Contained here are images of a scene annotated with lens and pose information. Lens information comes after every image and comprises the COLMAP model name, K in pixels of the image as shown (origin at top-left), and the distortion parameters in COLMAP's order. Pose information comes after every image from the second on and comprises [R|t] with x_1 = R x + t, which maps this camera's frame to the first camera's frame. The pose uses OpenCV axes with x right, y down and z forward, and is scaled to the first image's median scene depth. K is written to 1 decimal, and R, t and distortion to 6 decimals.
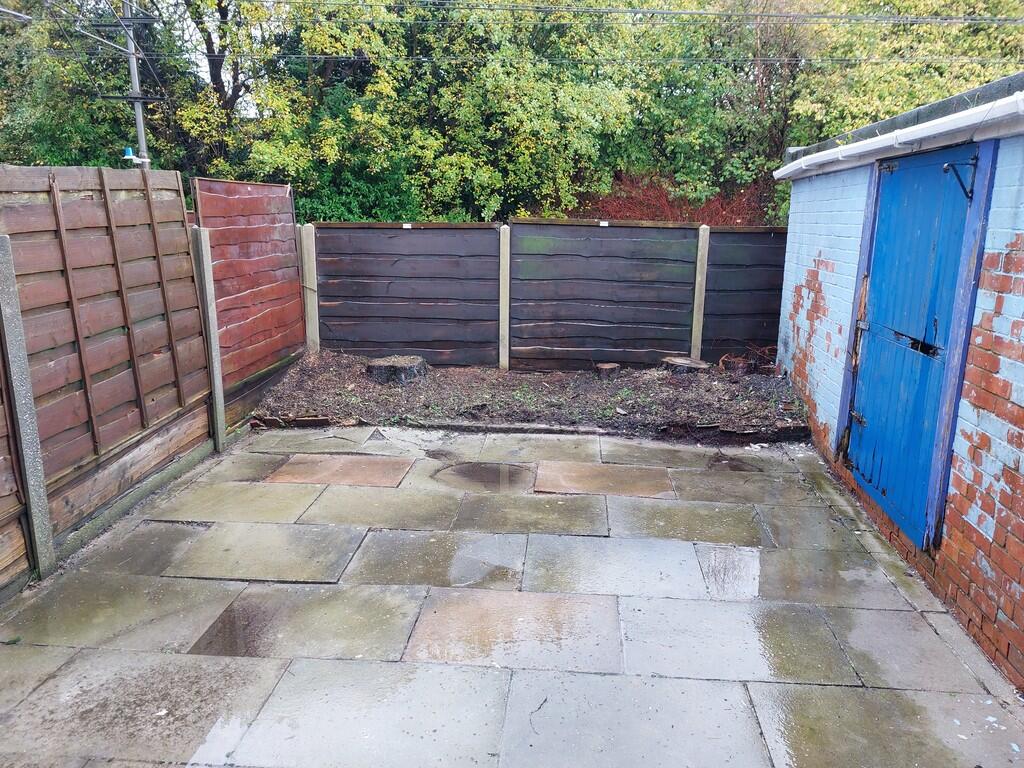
lens RADIAL K [[733.2, 0, 508.6], [0, 733.2, 378.5], [0, 0, 1]] dist [0.094252, -0.081854]
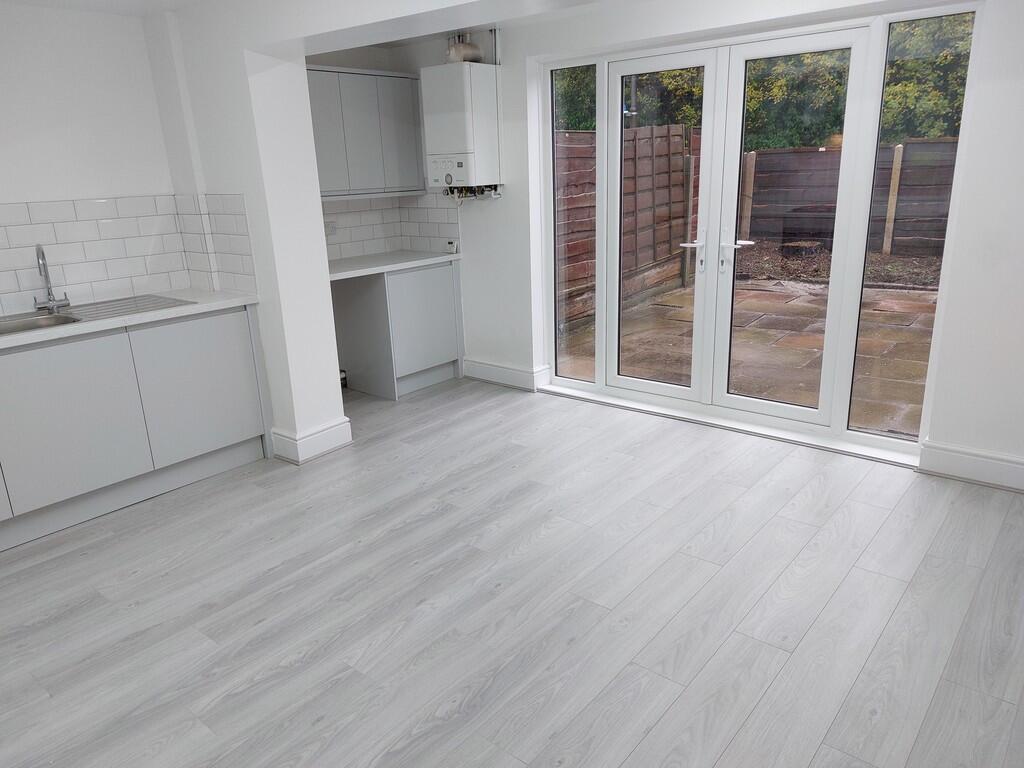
lens RADIAL K [[733.2, 0, 508.6], [0, 733.2, 378.5], [0, 0, 1]] dist [0.094252, -0.081854]
pose [[0.844862, 0.120792, -0.521169, 0.201559], [-0.080146, 0.991761, 0.099938, 0.175776], [0.528947, -0.042664, 0.847582, -0.727788]]
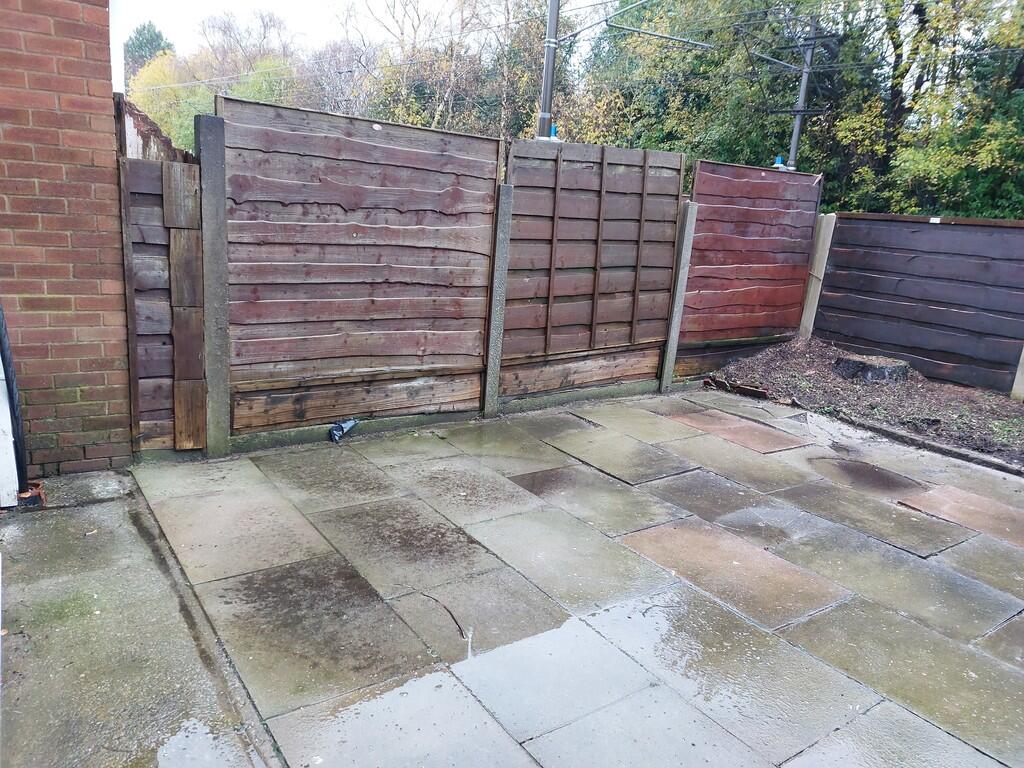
lens RADIAL K [[731.5, 0, 510.3], [0, 731.5, 388.6], [0, 0, 1]] dist [0.094647, -0.099106]
pose [[0.647119, 0.227462, -0.727667, 0.308255], [-0.236900, 0.967200, 0.091661, 0.042600], [0.724649, 0.113069, 0.679779, 0.025212]]
